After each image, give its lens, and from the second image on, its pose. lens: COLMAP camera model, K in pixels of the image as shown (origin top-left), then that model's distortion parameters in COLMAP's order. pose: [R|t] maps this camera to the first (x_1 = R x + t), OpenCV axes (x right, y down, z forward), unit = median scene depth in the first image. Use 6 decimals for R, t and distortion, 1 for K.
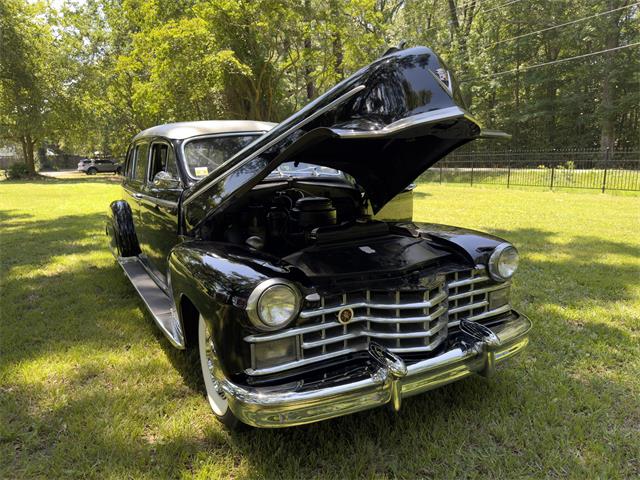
lens RADIAL K [[456.7, 0, 320.9], [0, 456.7, 246.8], [0, 0, 1]] dist [0.077740, -0.111032]
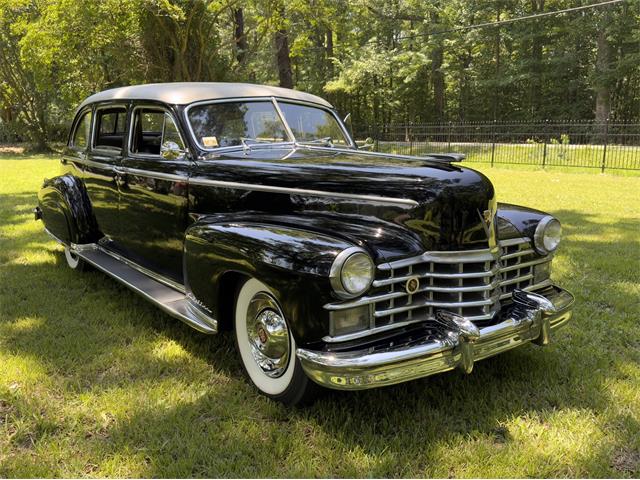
lens RADIAL K [[593.3, 0, 322.1], [0, 593.3, 248.0], [0, 0, 1]] dist [0.125505, -0.253235]
pose [[0.992286, -0.011336, 0.123453, -0.254954], [0.010272, 0.999904, 0.009252, 0.044971], [-0.123546, -0.007912, 0.992307, -0.235102]]
